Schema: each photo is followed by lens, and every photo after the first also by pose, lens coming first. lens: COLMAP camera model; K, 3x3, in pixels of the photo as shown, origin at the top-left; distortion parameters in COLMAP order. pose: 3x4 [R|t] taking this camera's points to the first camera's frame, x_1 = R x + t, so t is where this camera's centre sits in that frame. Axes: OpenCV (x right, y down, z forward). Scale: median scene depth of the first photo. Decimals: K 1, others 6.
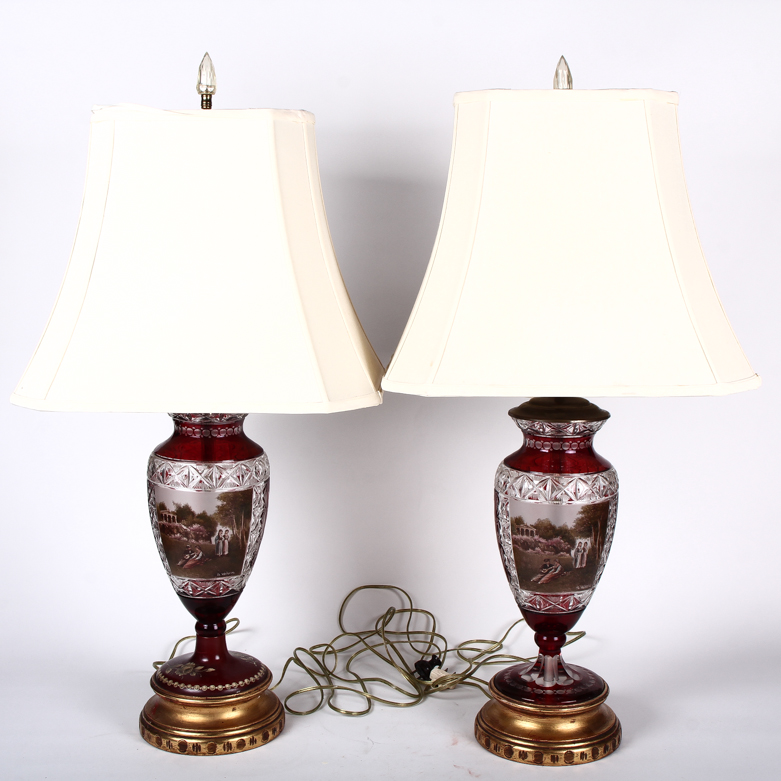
lens RADIAL K [[1381.6, 0, 390.8], [0, 1381.6, 391.4], [0, 0, 1]] dist [-0.058546, -0.048406]
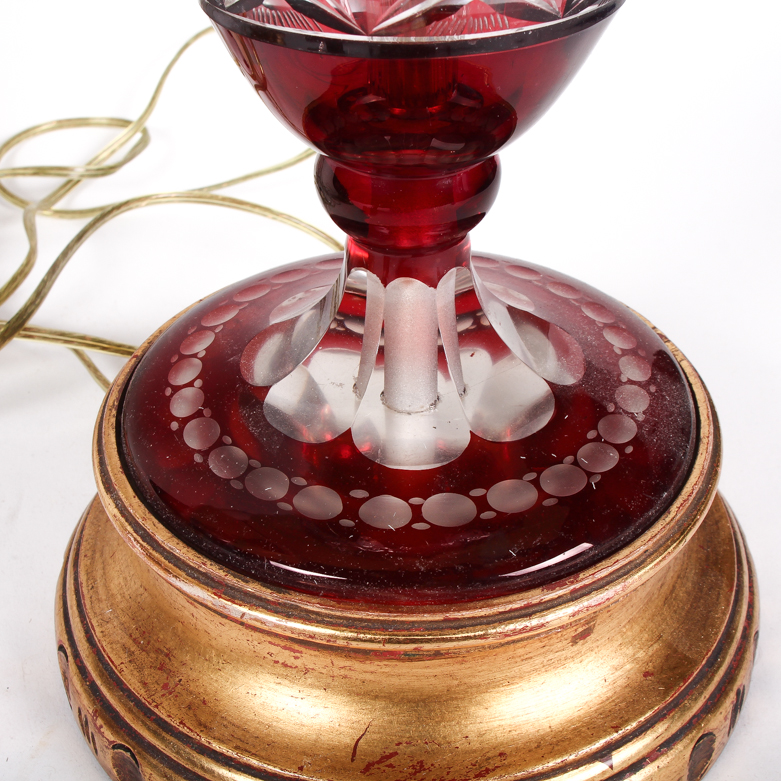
lens RADIAL K [[1381.6, 0, 390.8], [0, 1381.6, 391.4], [0, 0, 1]] dist [-0.058546, -0.048406]
pose [[0.966533, -0.160607, 0.200048, 0.078524], [0.057195, 0.895063, 0.442257, 0.133086], [-0.250086, -0.416014, 0.874294, 0.879062]]
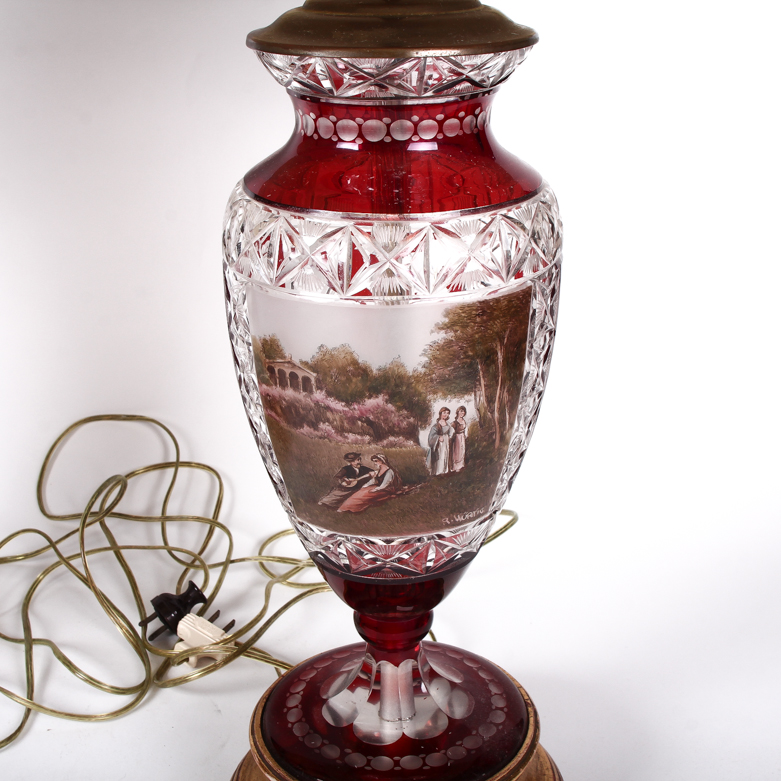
lens RADIAL K [[1381.6, 0, 390.8], [0, 1381.6, 391.4], [0, 0, 1]] dist [-0.058546, -0.048406]
pose [[0.999799, -0.013143, -0.015140, 0.127783], [0.016162, 0.975193, 0.220767, 0.027332], [0.011863, -0.220967, 0.975209, 0.652162]]
